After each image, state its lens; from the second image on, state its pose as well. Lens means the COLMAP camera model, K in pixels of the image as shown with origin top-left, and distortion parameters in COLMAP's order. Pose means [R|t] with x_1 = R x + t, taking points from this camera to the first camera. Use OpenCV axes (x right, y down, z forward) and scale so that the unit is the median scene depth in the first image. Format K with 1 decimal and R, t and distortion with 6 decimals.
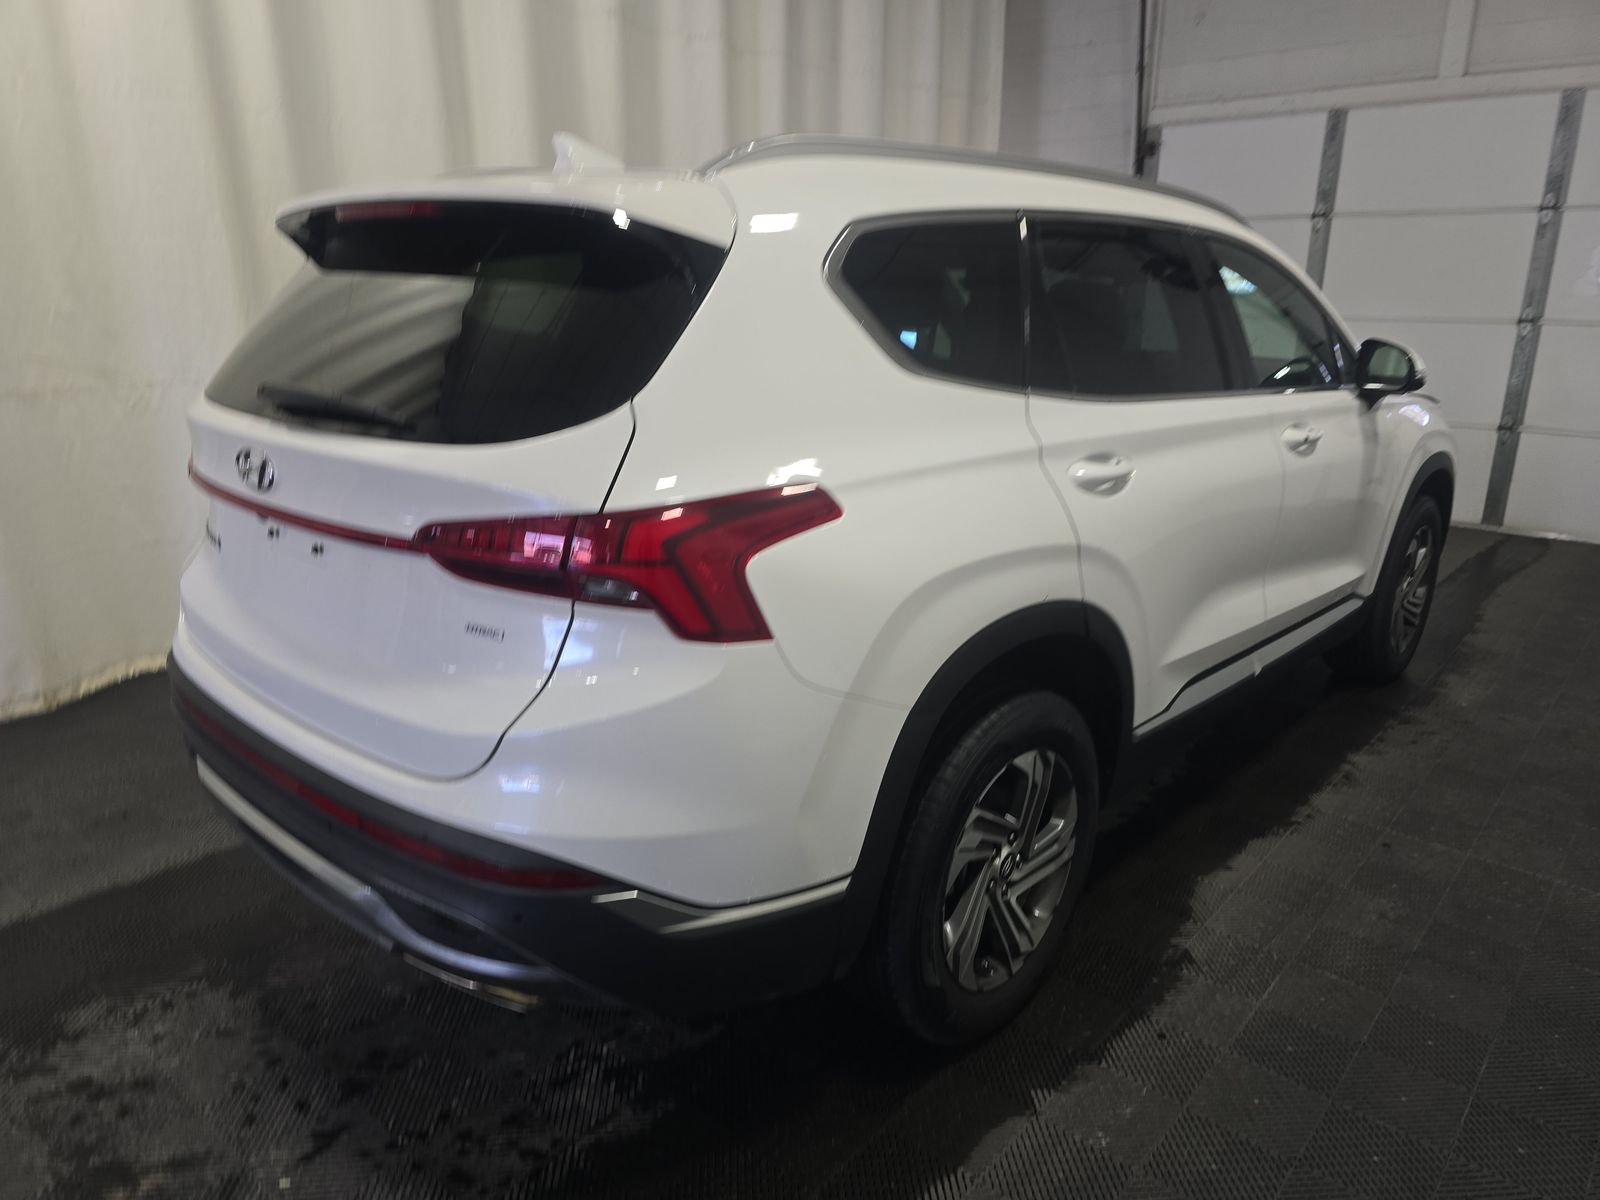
lens RADIAL K [[1042.5, 0, 810.5], [0, 1042.5, 596.6], [0, 0, 1]] dist [0.006285, -0.028863]
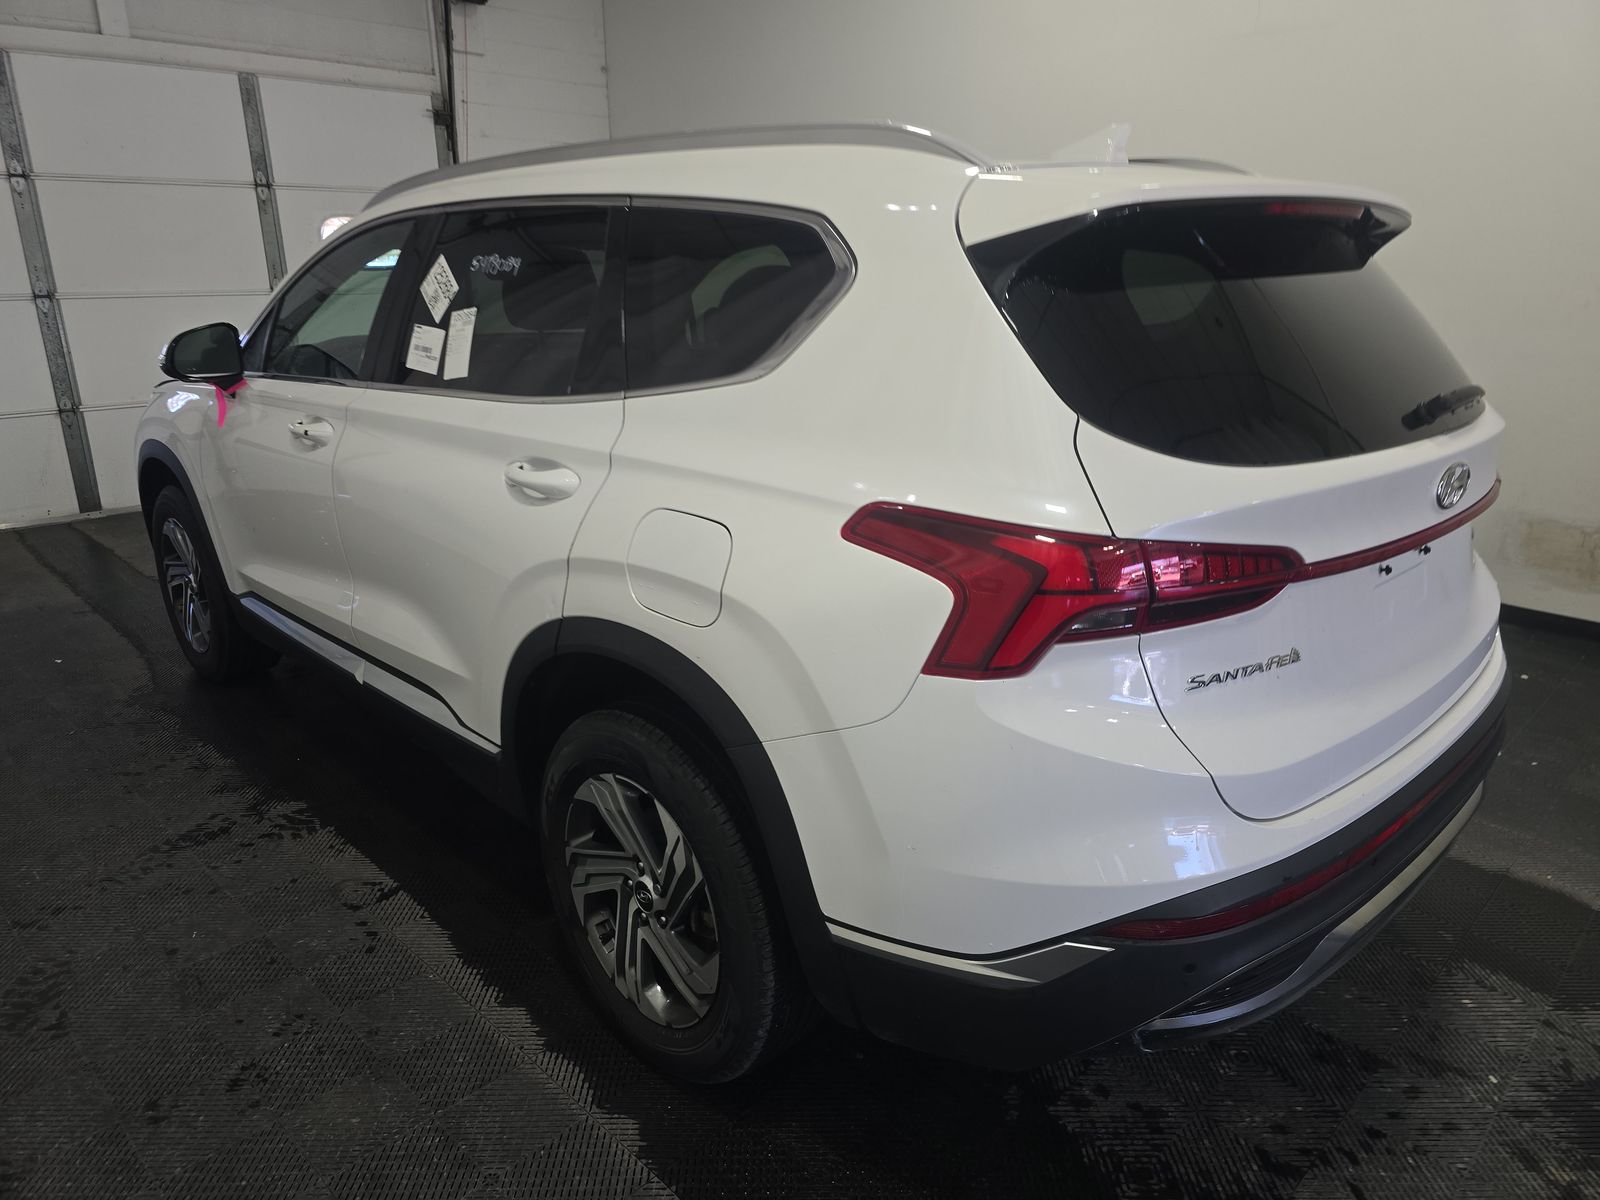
lens RADIAL K [[1042.5, 0, 810.5], [0, 1042.5, 596.6], [0, 0, 1]] dist [0.006285, -0.028863]
pose [[0.090245, -0.299321, 0.949875, -0.401319], [0.267902, 0.925907, 0.266316, -0.115183], [-0.959210, 0.230440, 0.163747, 0.378399]]
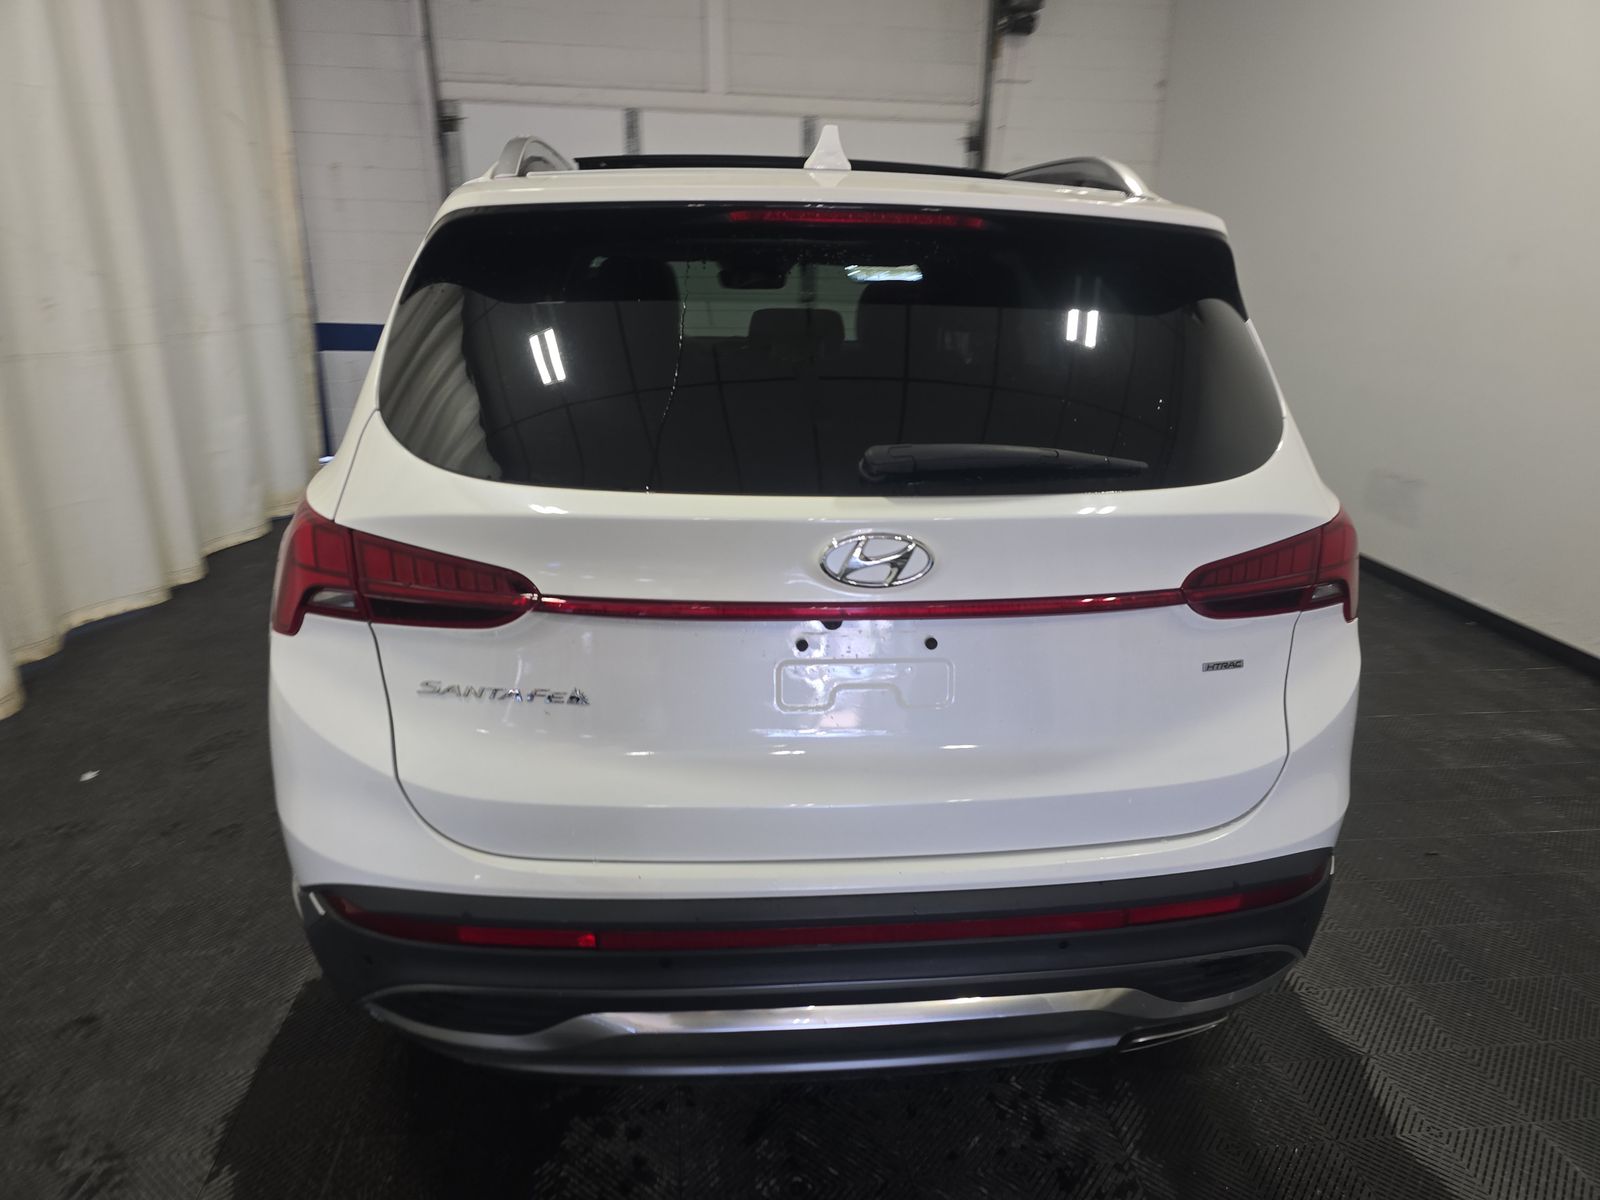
lens RADIAL K [[1042.5, 0, 810.5], [0, 1042.5, 596.6], [0, 0, 1]] dist [0.006285, -0.028863]
pose [[0.675106, -0.203069, 0.709221, -0.293149], [0.183746, 0.977357, 0.104936, -0.047814], [-0.714471, 0.059473, 0.697133, 0.136252]]
